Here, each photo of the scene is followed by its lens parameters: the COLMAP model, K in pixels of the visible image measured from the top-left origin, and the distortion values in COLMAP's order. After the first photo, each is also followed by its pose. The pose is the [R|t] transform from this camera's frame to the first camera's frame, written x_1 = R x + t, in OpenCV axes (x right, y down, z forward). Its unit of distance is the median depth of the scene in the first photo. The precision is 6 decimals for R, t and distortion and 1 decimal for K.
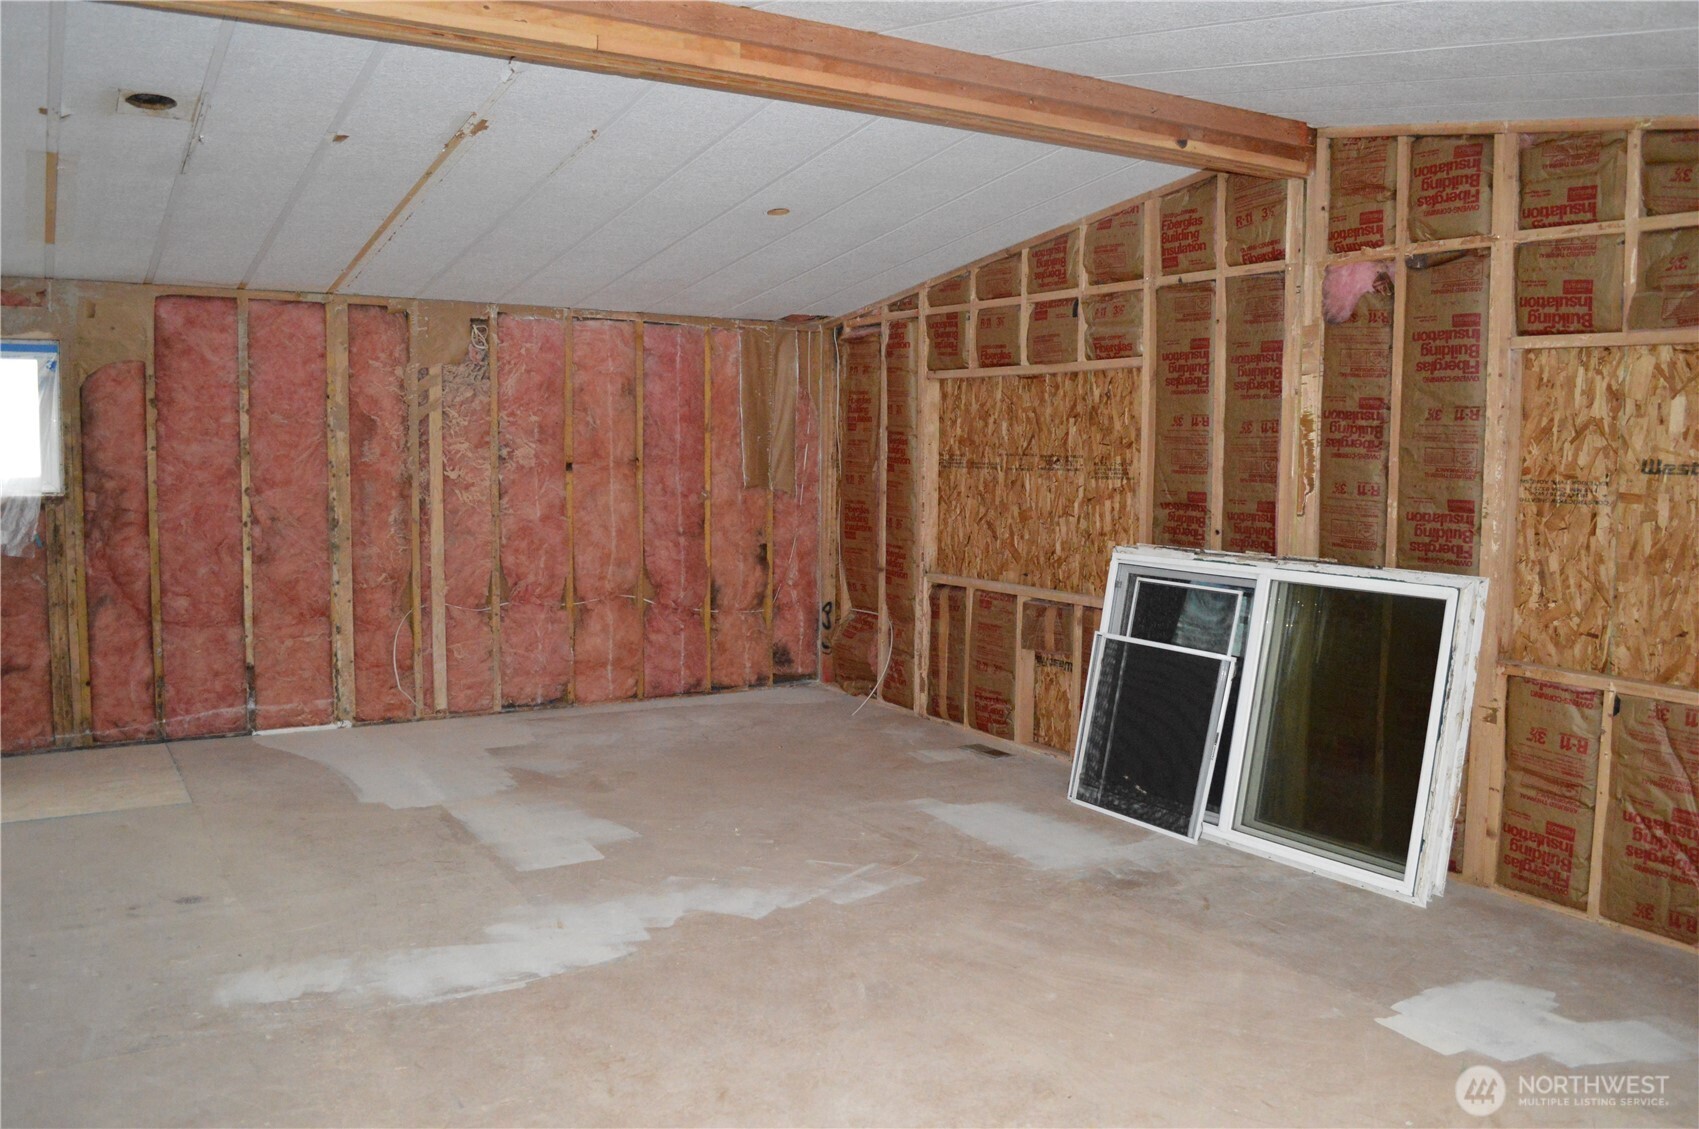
lens RADIAL K [[1367.4, 0, 849.6], [0, 1367.4, 569.3], [0, 0, 1]] dist [-0.083091, 0.012351]
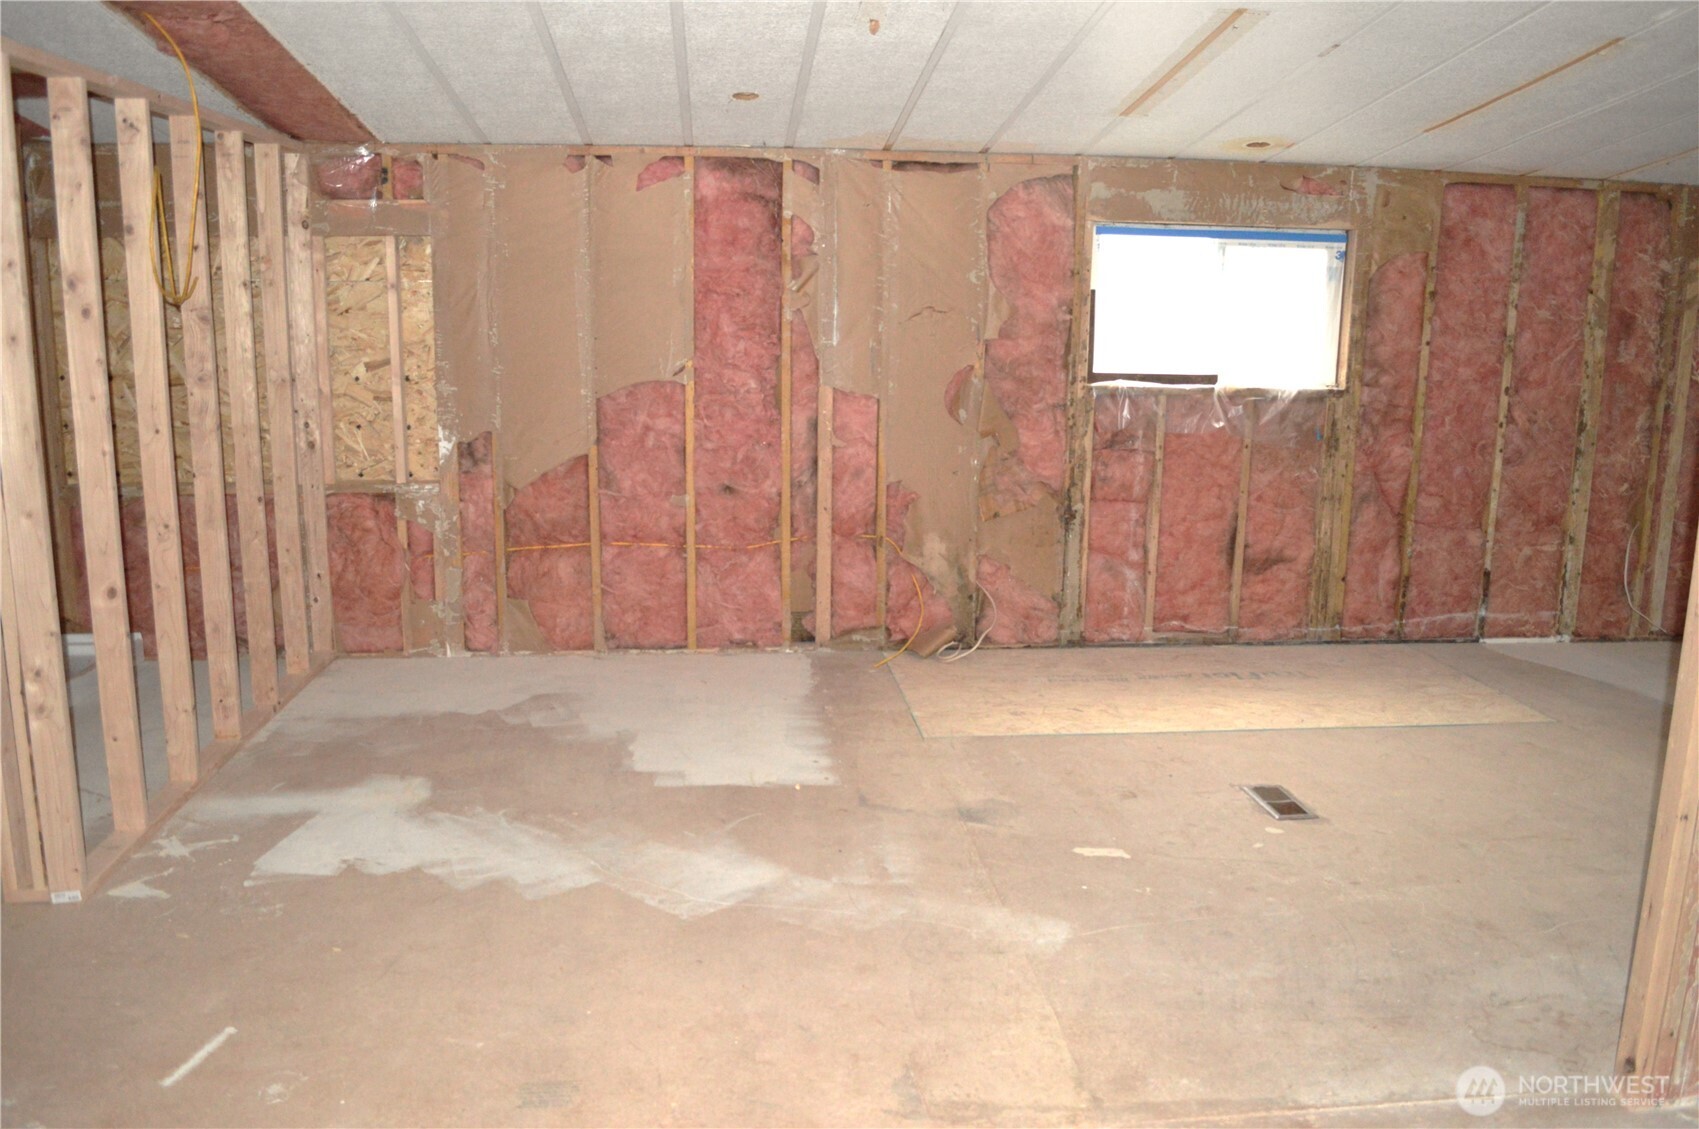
lens RADIAL K [[1367.4, 0, 850.5], [0, 1367.4, 559.7], [0, 0, 1]] dist [-0.083091, 0.012351]
pose [[0.897970, 0.088082, -0.431151, -0.446652], [-0.047043, 0.993363, 0.104961, -0.016713], [0.437534, -0.073969, 0.896154, -0.064760]]
